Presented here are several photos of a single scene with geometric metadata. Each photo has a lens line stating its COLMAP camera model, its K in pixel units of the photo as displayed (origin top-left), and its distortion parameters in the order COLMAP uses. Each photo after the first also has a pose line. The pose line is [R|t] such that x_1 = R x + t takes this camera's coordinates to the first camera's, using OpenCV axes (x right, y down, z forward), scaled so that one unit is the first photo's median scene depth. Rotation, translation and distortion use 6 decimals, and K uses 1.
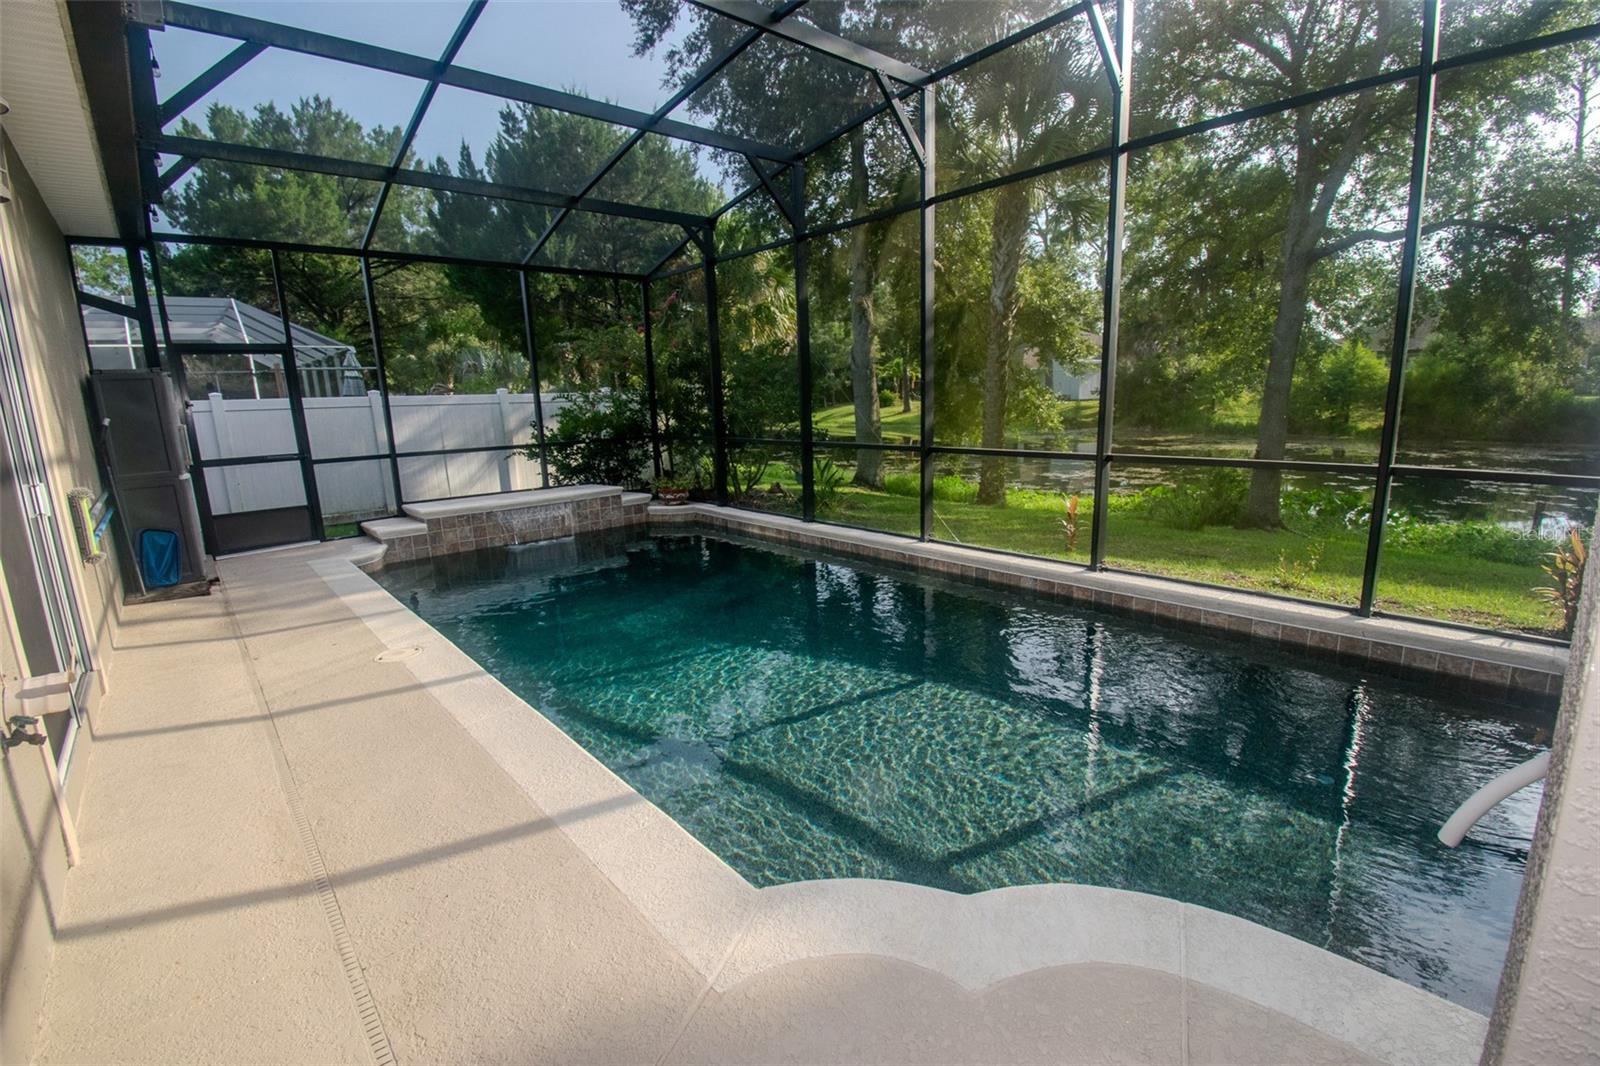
lens RADIAL K [[720.2, 0, 800.0], [0, 720.2, 533.0], [0, 0, 1]] dist [0.012941, -0.024239]
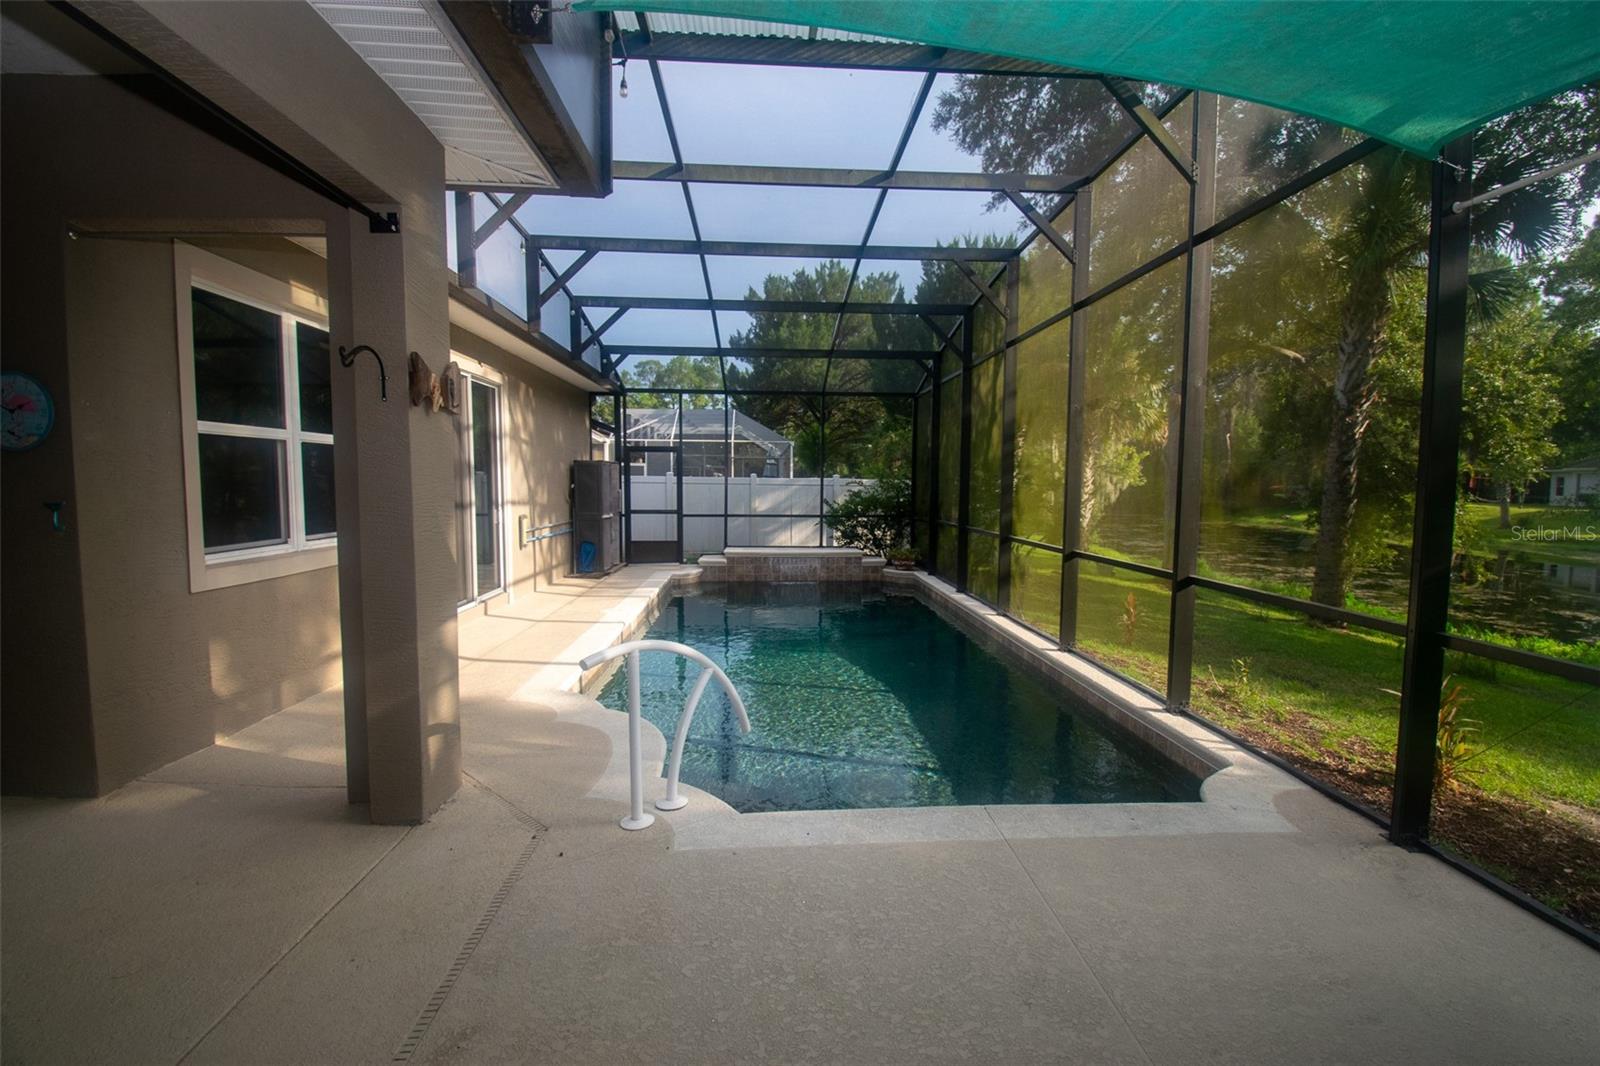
lens RADIAL K [[720.2, 0, 800.0], [0, 720.2, 533.0], [0, 0, 1]] dist [0.012941, -0.024239]
pose [[0.777702, 0.081518, -0.623325, 0.486007], [-0.151977, 0.986525, -0.060600, 0.000837], [0.609986, 0.141859, 0.779611, -0.106238]]
